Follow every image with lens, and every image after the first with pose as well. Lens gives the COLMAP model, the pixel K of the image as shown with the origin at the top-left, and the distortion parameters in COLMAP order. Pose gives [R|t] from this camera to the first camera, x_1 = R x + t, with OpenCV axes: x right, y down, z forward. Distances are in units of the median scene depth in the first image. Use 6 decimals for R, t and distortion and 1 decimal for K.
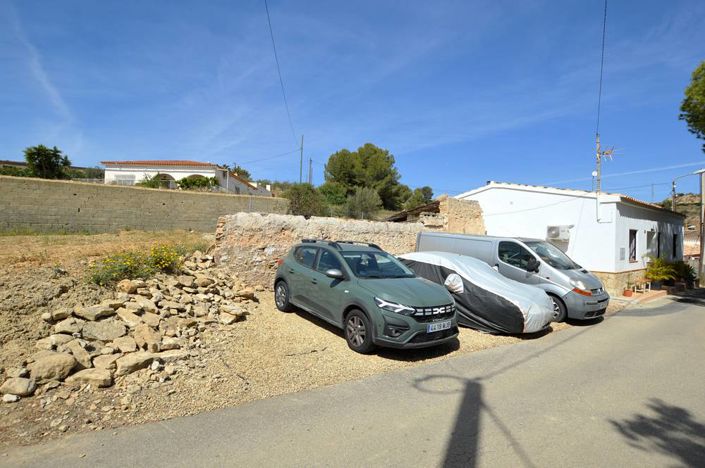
lens RADIAL K [[316.9, 0, 352.5], [0, 316.9, 234.0], [0, 0, 1]] dist [-0.031814, 0.000497]
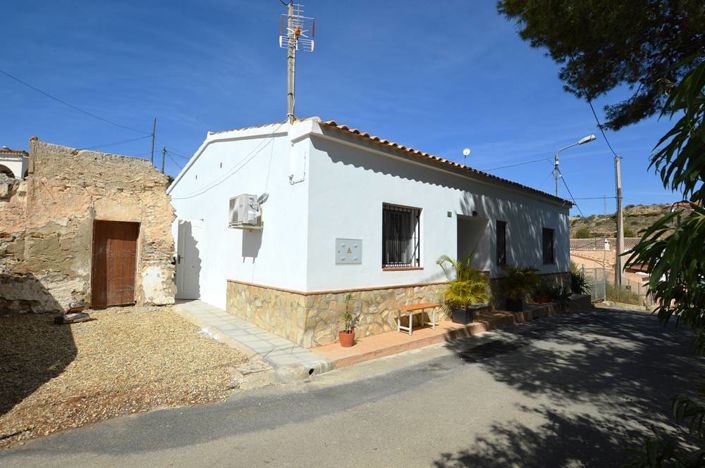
lens RADIAL K [[316.9, 0, 352.5], [0, 316.9, 234.0], [0, 0, 1]] dist [-0.031814, 0.000497]
pose [[0.997132, -0.002774, 0.075637, 0.802243], [0.005995, 0.999083, -0.042389, 0.055326], [-0.075450, 0.042721, 0.996234, 0.497803]]
